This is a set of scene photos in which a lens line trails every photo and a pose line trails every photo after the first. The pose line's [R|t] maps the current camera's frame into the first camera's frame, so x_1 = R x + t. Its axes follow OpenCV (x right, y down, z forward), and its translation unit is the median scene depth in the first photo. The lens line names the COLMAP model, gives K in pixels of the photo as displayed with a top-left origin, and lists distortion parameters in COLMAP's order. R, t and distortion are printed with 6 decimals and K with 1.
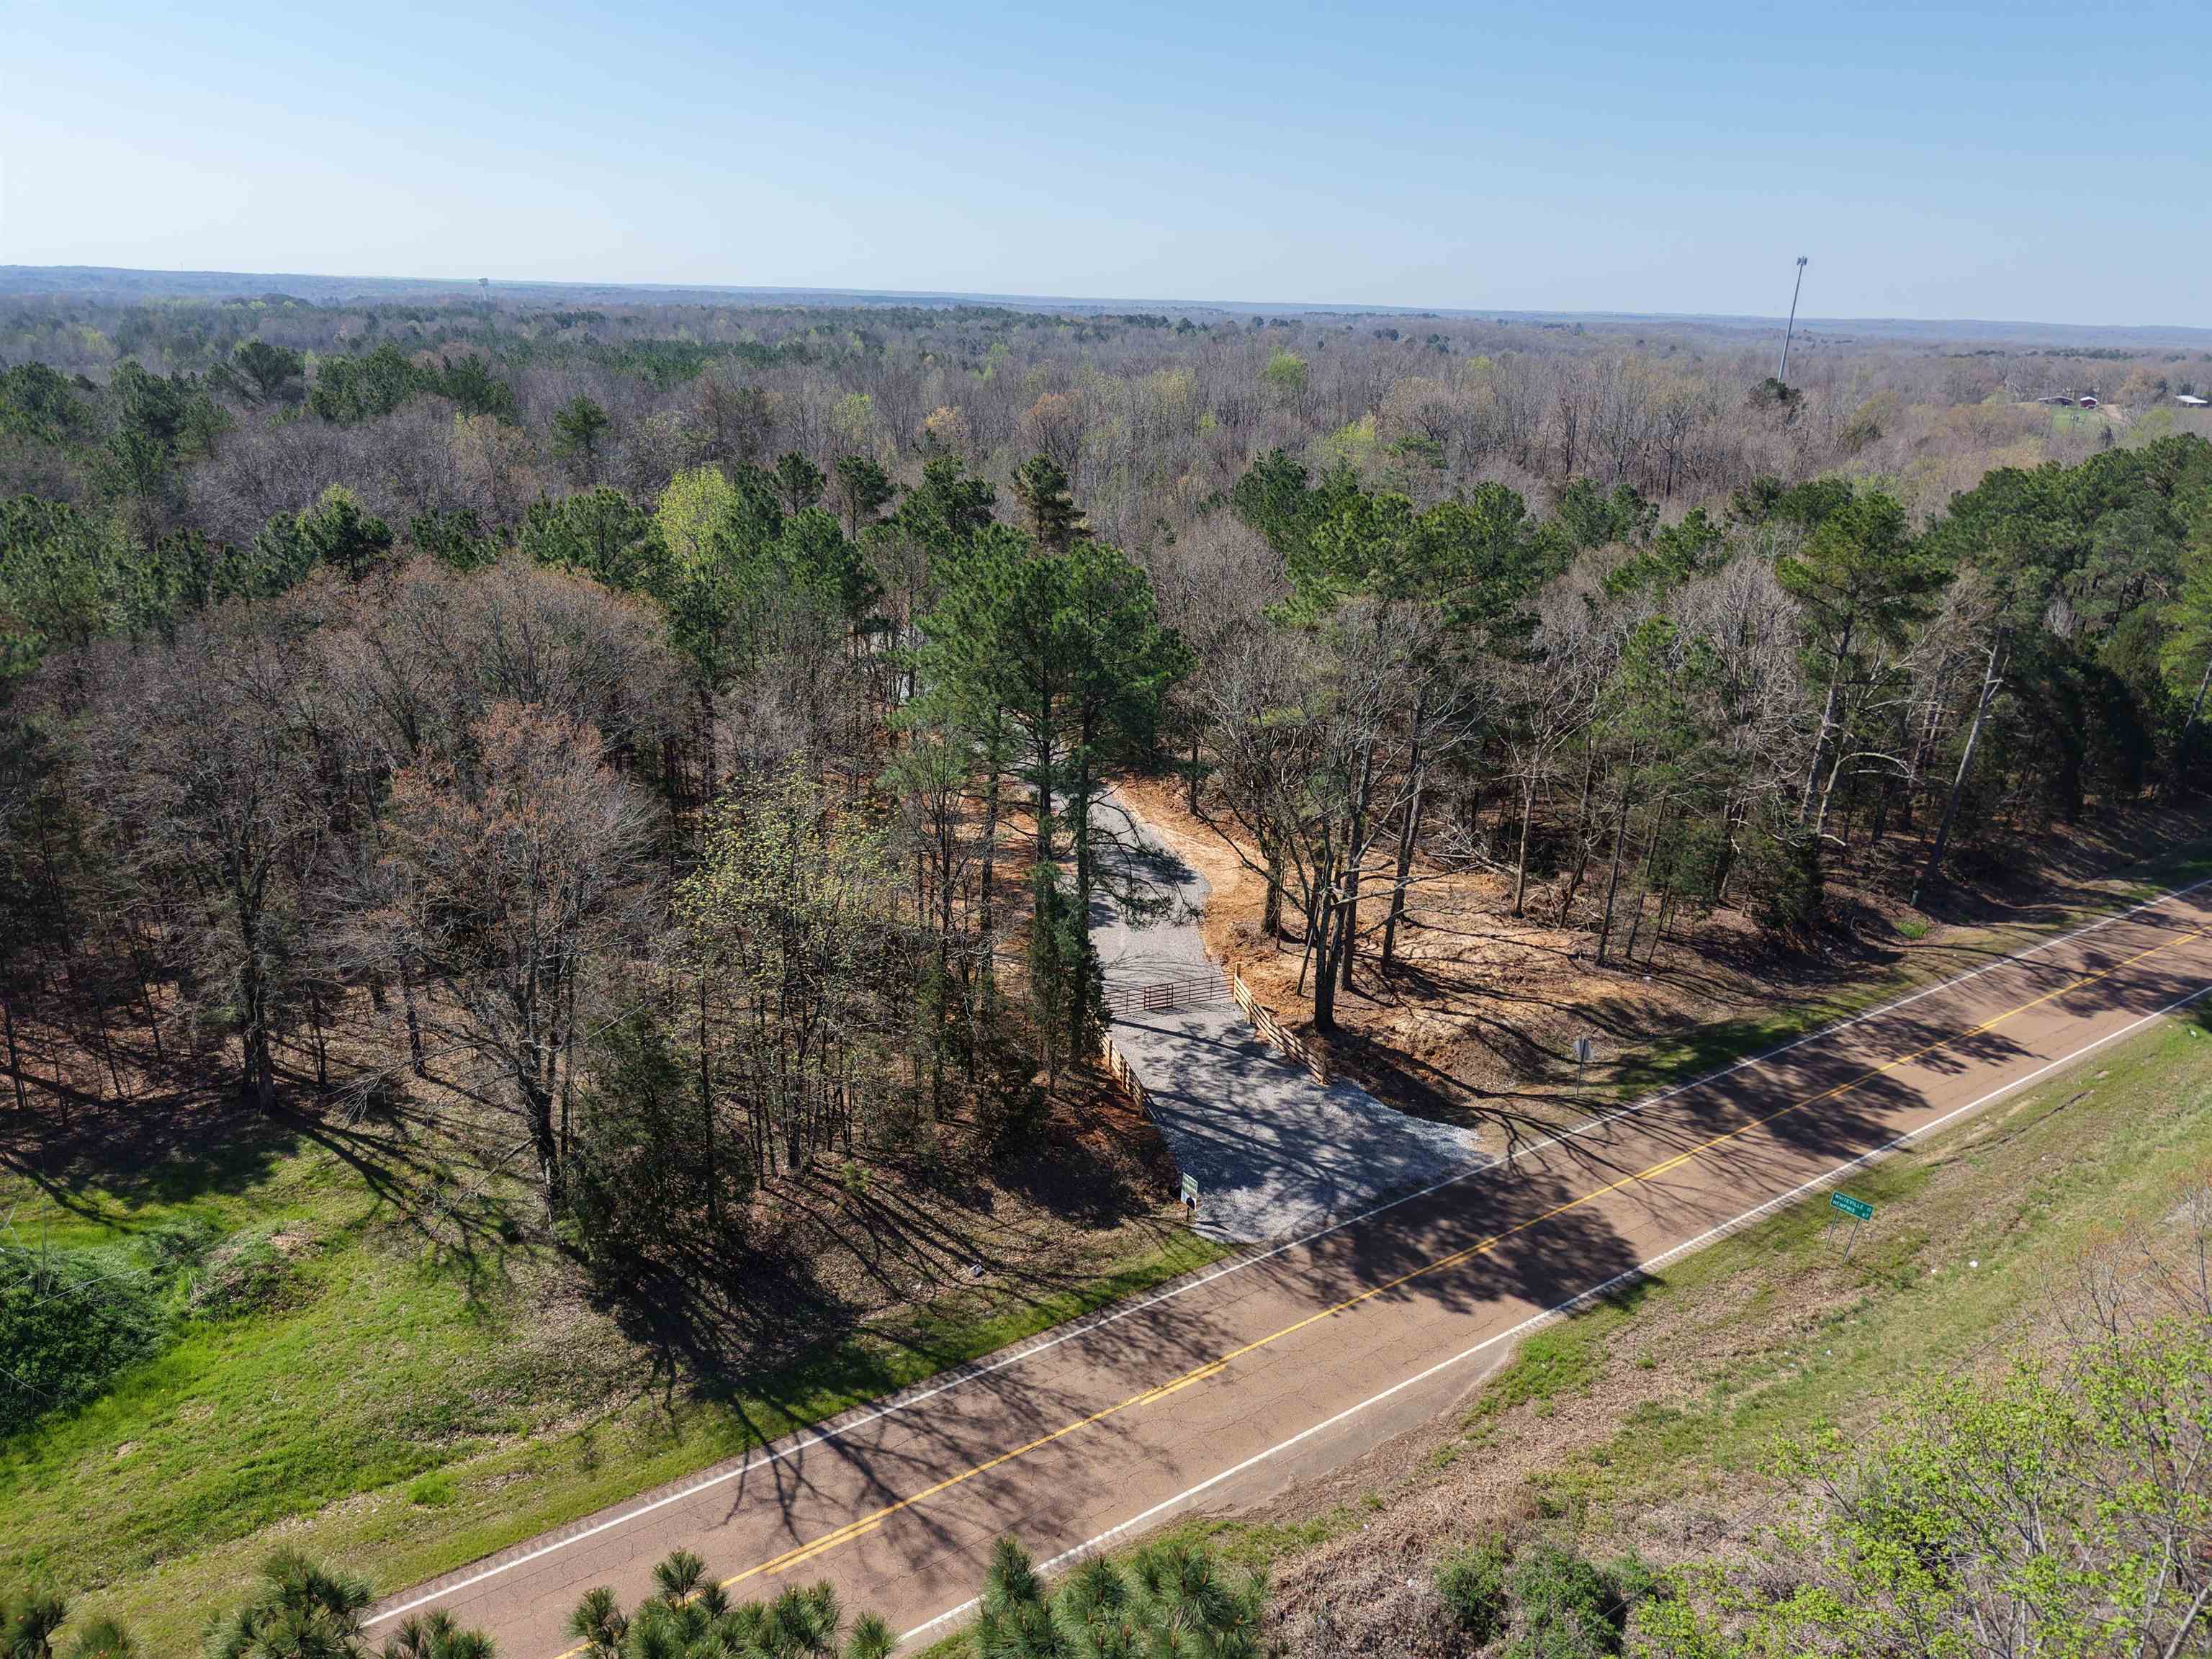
lens RADIAL K [[1491.9, 0, 1105.0], [0, 1491.9, 832.6], [0, 0, 1]] dist [0.008916, -0.006740]
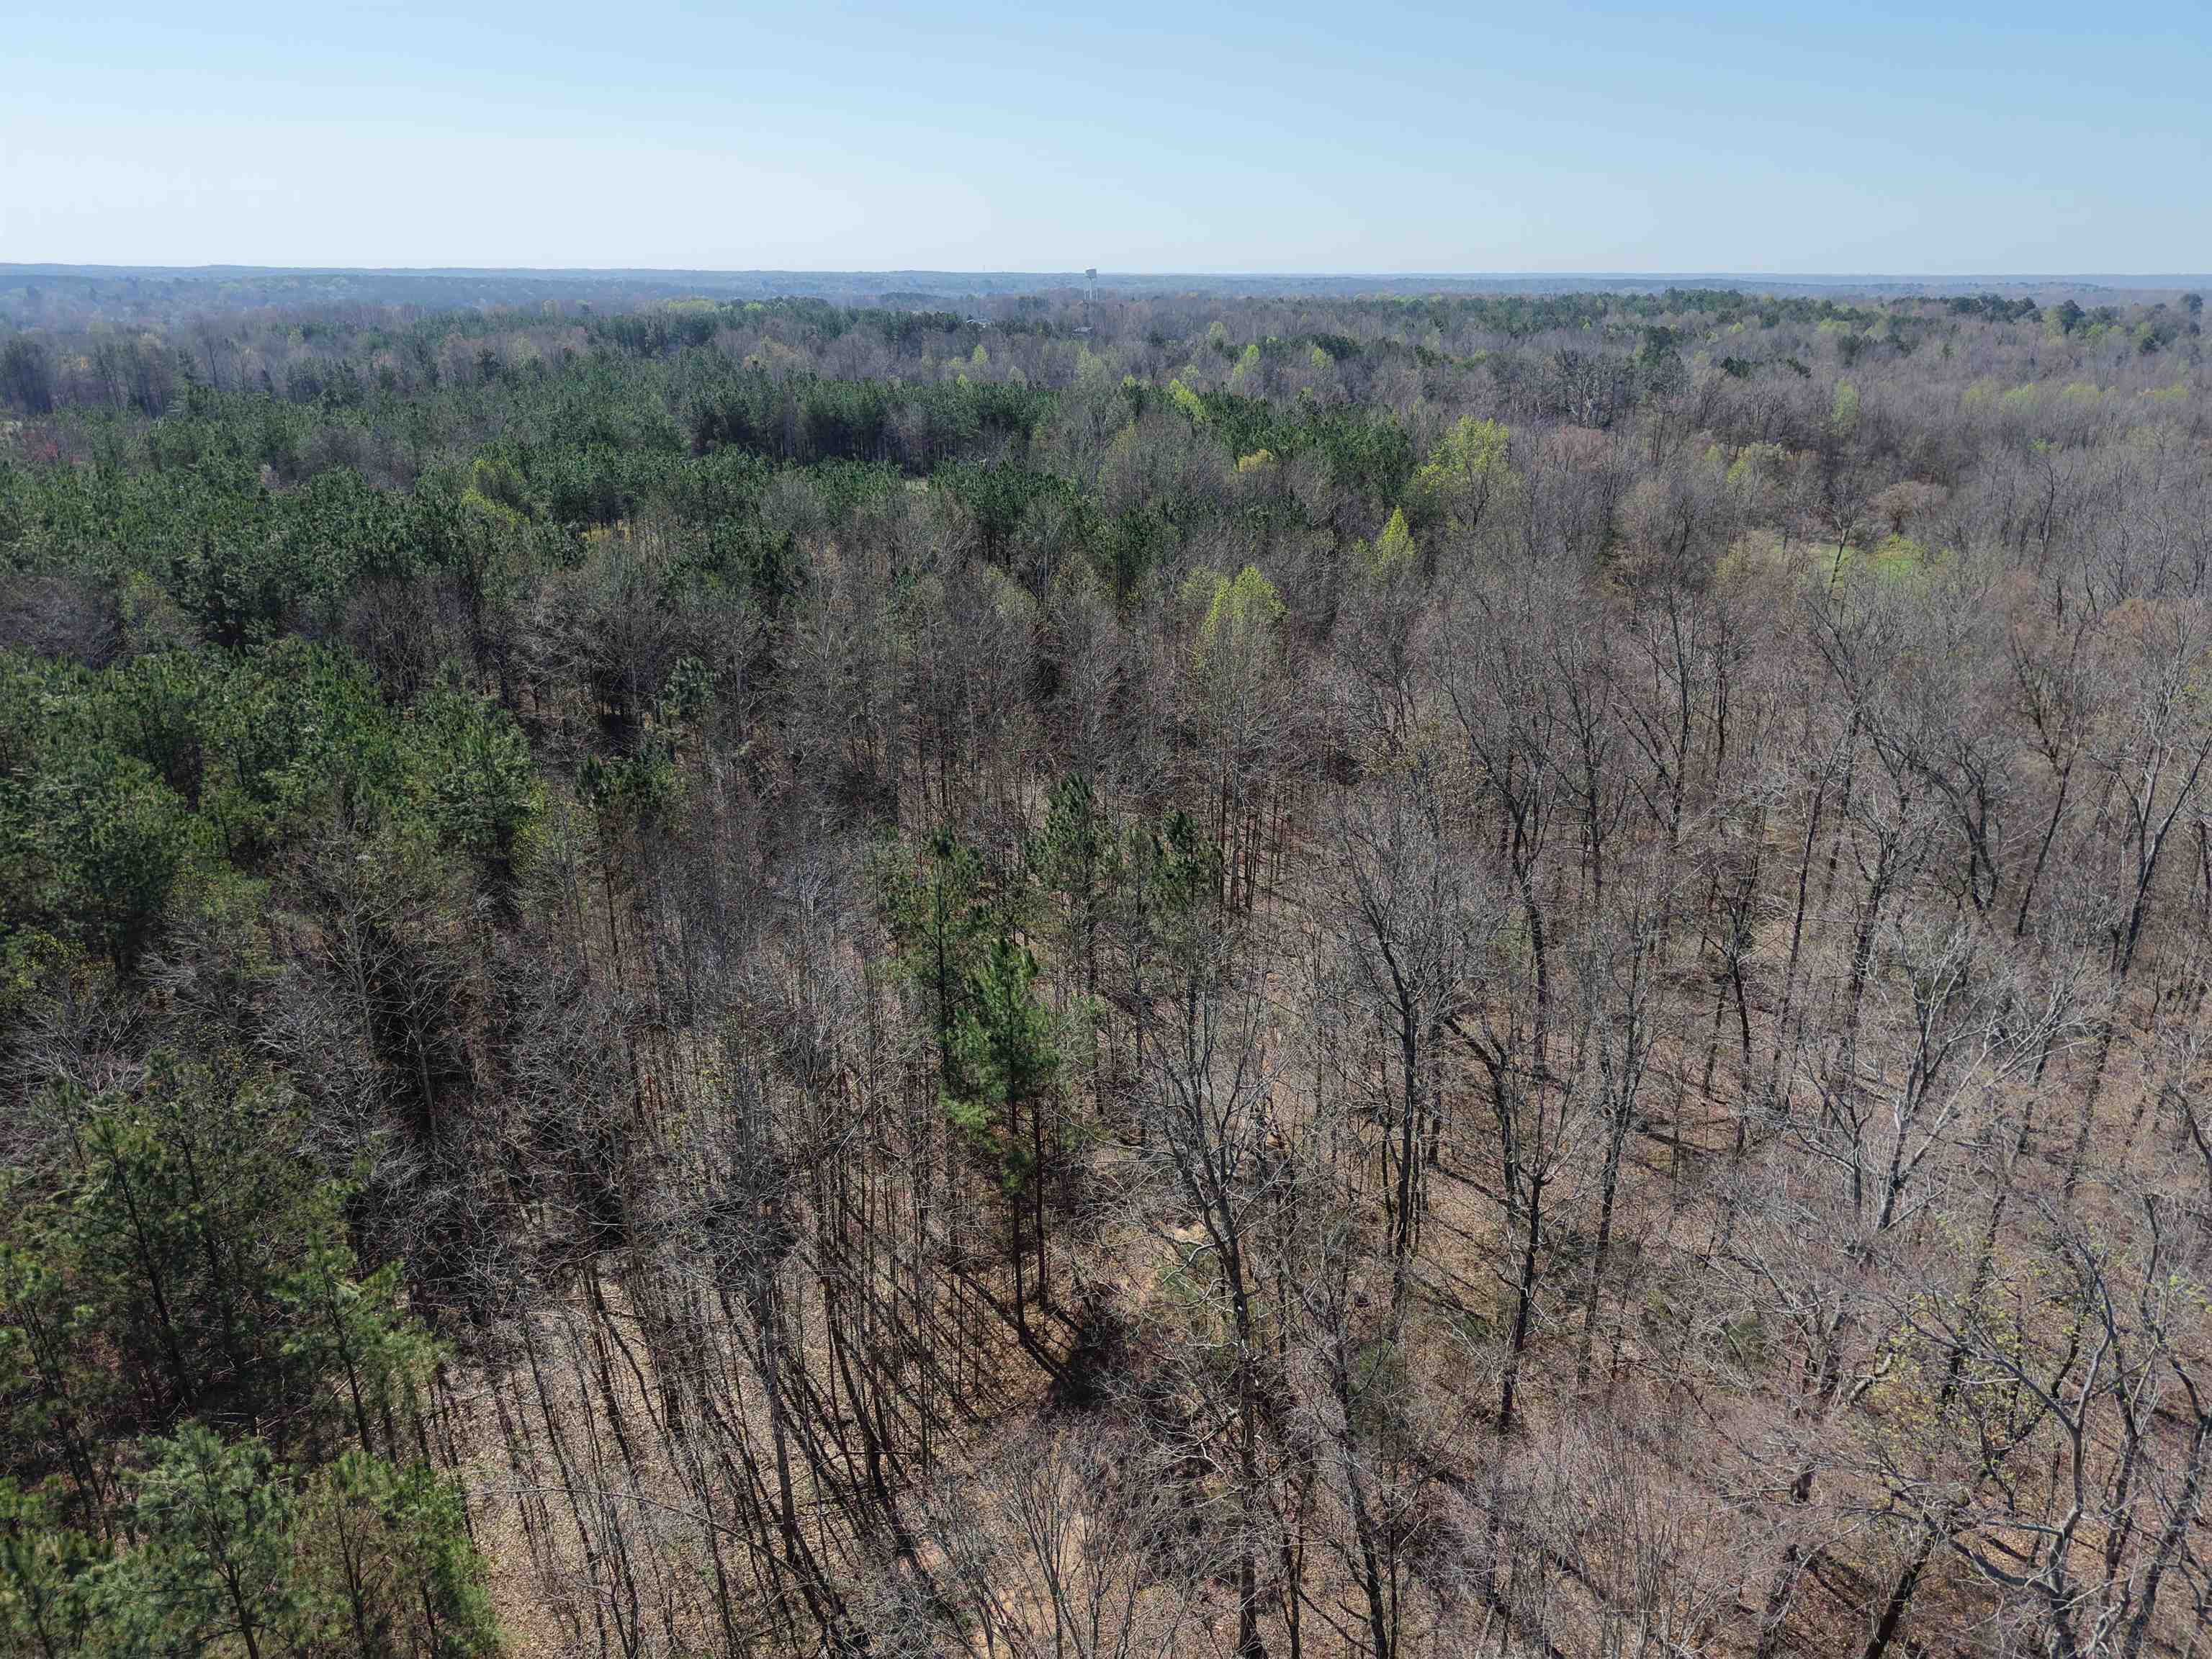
lens RADIAL K [[1491.9, 0, 1105.0], [0, 1491.9, 832.6], [0, 0, 1]] dist [0.008916, -0.006740]
pose [[0.889799, 0.137447, -0.435163, 0.000741], [-0.134588, 0.990190, 0.037555, -0.127116], [0.436055, 0.025151, 0.899568, 0.362546]]
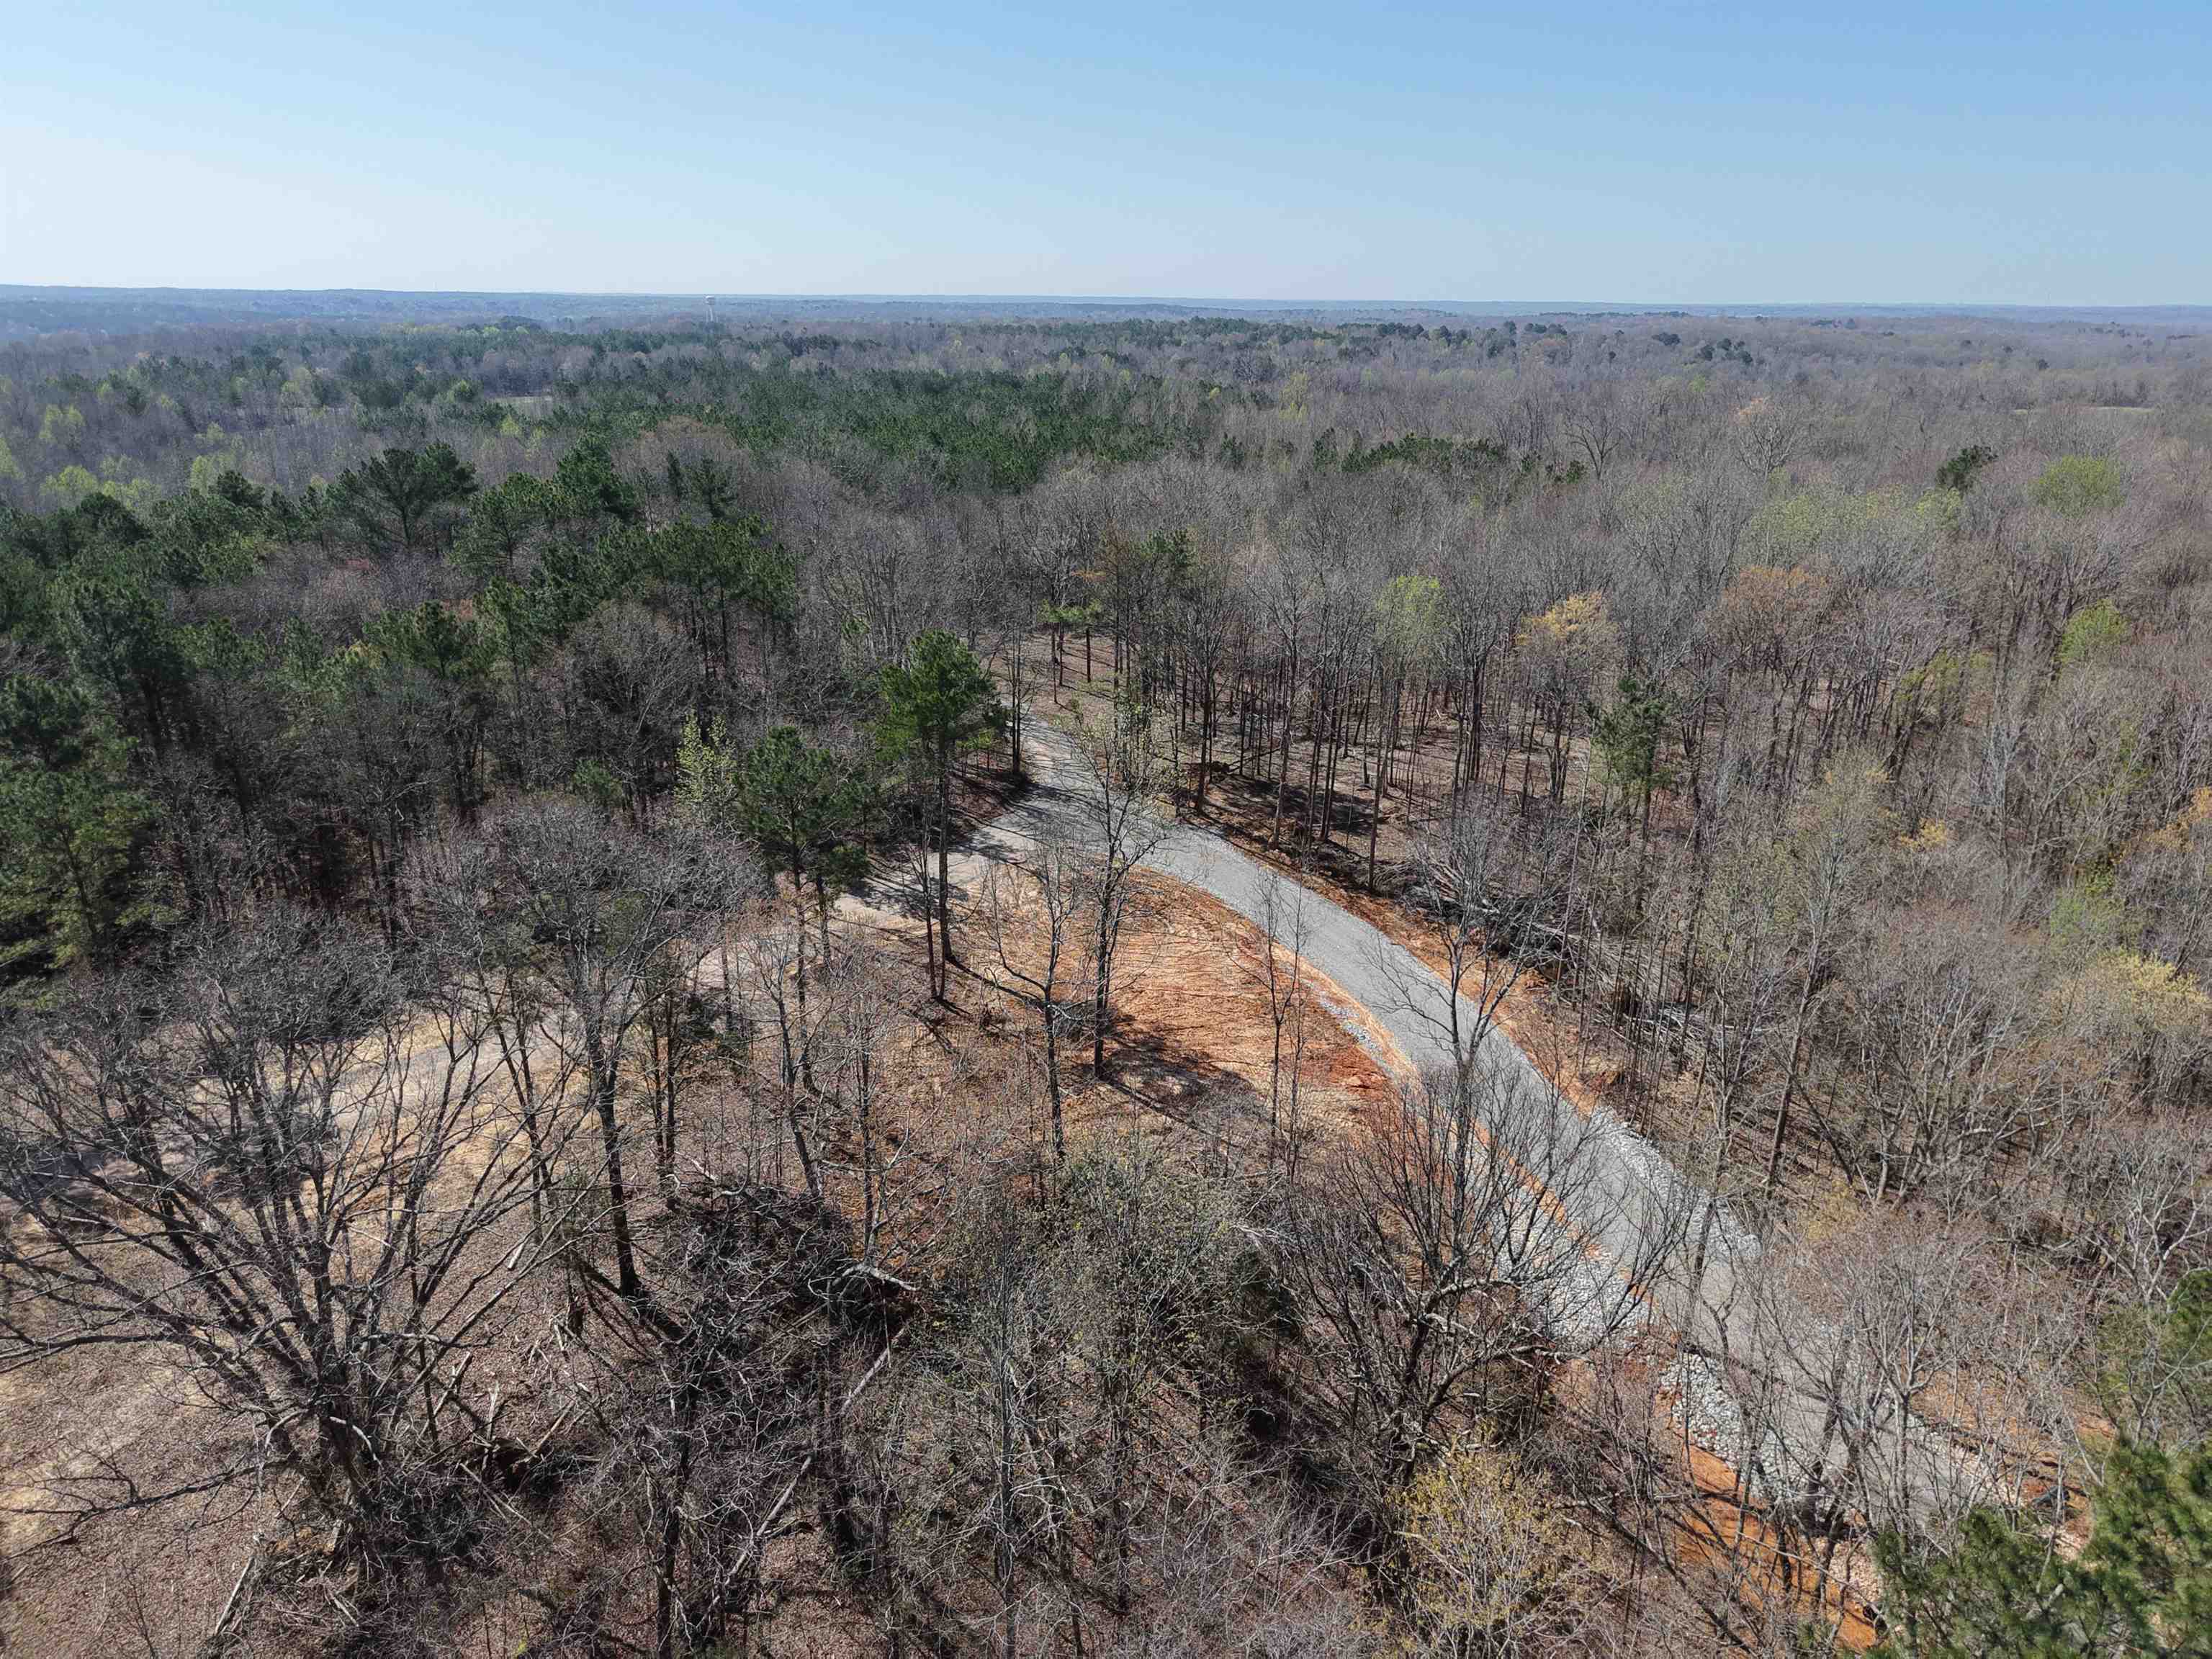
lens RADIAL K [[1491.9, 0, 1105.0], [0, 1491.9, 832.6], [0, 0, 1]] dist [0.008916, -0.006740]
pose [[0.991742, 0.025492, -0.125690, -0.033532], [-0.025724, 0.999669, -0.000222, -0.032666], [0.125643, 0.003454, 0.992070, 0.075662]]
